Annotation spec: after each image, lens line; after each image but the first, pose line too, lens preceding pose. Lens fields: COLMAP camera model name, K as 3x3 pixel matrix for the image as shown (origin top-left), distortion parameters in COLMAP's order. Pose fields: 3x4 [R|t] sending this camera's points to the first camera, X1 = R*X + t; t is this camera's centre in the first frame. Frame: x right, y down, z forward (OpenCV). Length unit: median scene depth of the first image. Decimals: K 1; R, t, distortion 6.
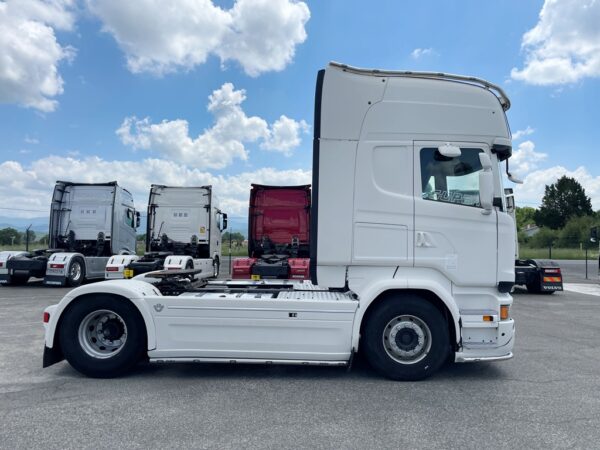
lens RADIAL K [[459.1, 0, 304.0], [0, 459.1, 222.1], [0, 0, 1]] dist [0.057419, -0.056924]
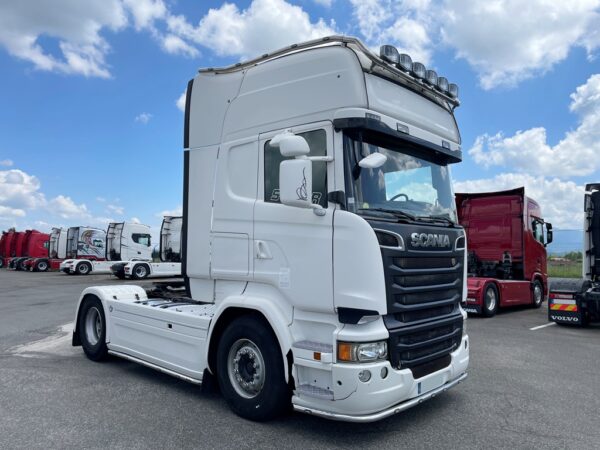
lens RADIAL K [[459.0, 0, 300.0], [0, 459.0, 225.0], [0, 0, 1]] dist [0.103373, -0.142518]
pose [[0.732325, -0.048529, -0.679224, 0.865735], [0.025370, 0.998709, -0.044002, 0.030837], [0.680482, 0.014992, 0.732611, 0.430153]]
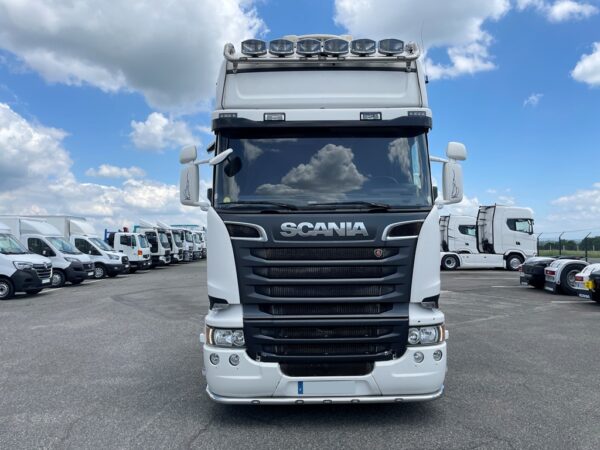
lens RADIAL K [[459.8, 0, 301.5], [0, 459.8, 216.2], [0, 0, 1]] dist [0.087550, -0.065524]
pose [[0.002143, -0.072842, -0.997341, 1.218686], [0.040142, 0.996546, -0.072697, 0.059266], [0.999192, -0.039880, 0.005059, 1.153939]]
